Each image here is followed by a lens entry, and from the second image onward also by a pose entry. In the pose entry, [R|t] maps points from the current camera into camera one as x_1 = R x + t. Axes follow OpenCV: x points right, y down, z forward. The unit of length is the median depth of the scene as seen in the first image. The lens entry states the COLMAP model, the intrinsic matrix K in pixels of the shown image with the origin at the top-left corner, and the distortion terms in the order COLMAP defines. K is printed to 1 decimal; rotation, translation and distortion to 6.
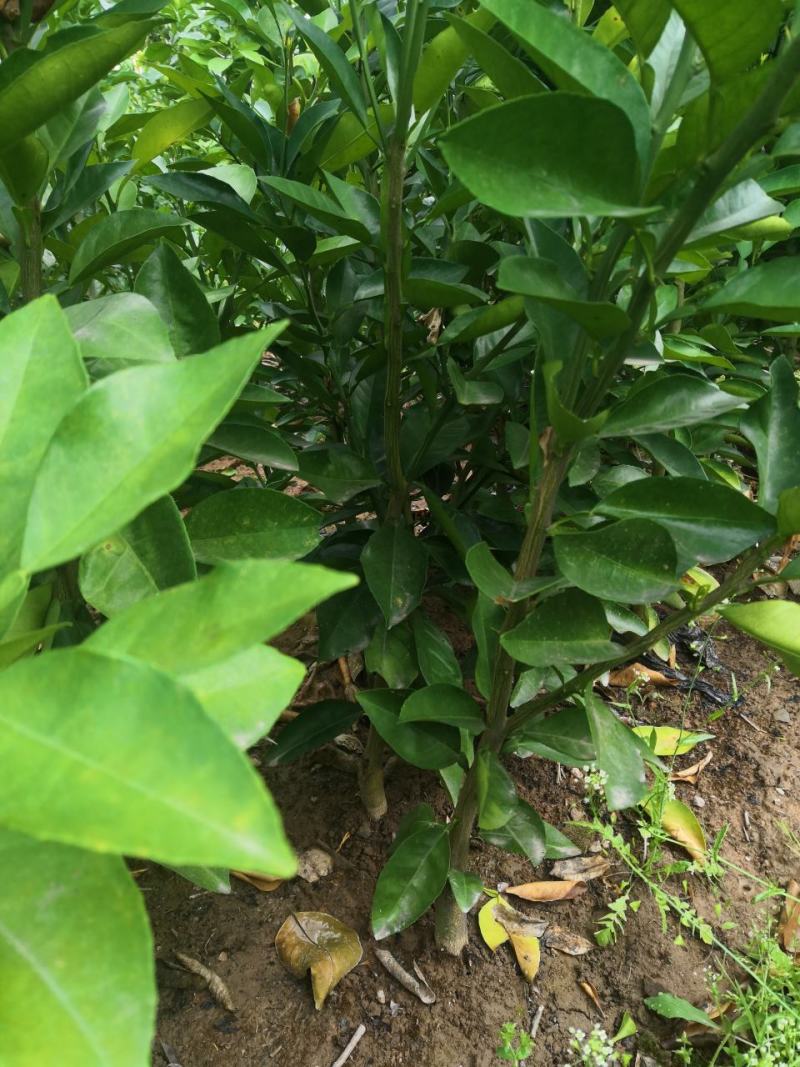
lens RADIAL K [[845.0, 0, 400.0], [0, 845.0, 533.5], [0, 0, 1]] dist [-0.005483, 0.007034]
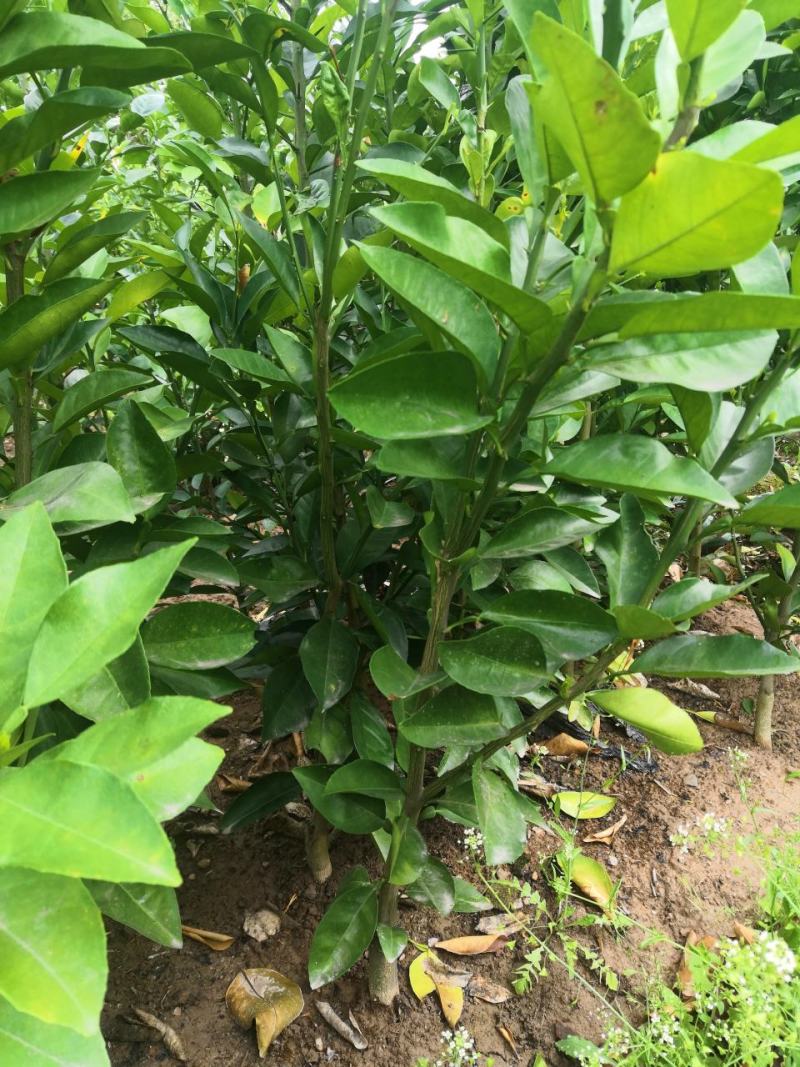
lens RADIAL K [[840.9, 0, 400.0], [0, 840.9, 533.5], [0, 0, 1]] dist [-0.010456, 0.028289]
pose [[0.999502, -0.004412, 0.031238, 0.049120], [0.006684, 0.997308, -0.073025, -0.039469], [-0.030831, 0.073198, 0.996841, -0.149272]]
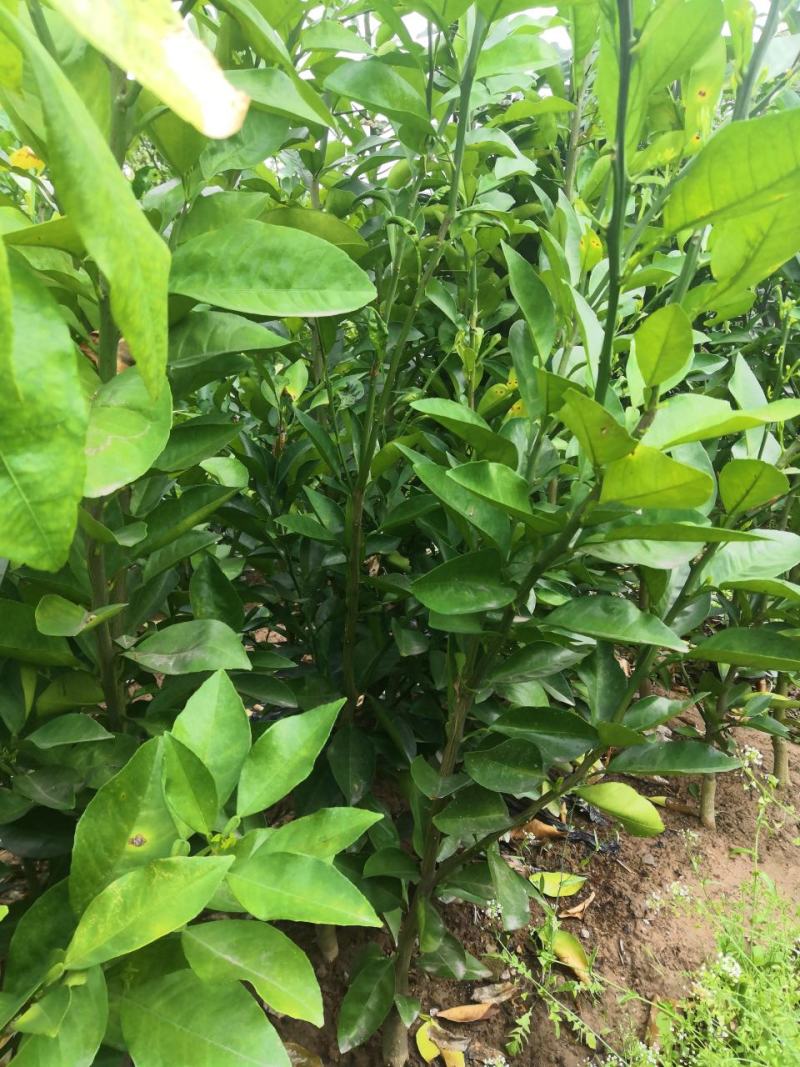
lens RADIAL K [[840.9, 0, 400.0], [0, 840.9, 533.5], [0, 0, 1]] dist [-0.010456, 0.028289]
pose [[0.994744, -0.000877, 0.102388, -0.060364], [0.017907, 0.986042, -0.165529, -0.084196], [-0.100814, 0.166493, 0.980876, -0.366968]]
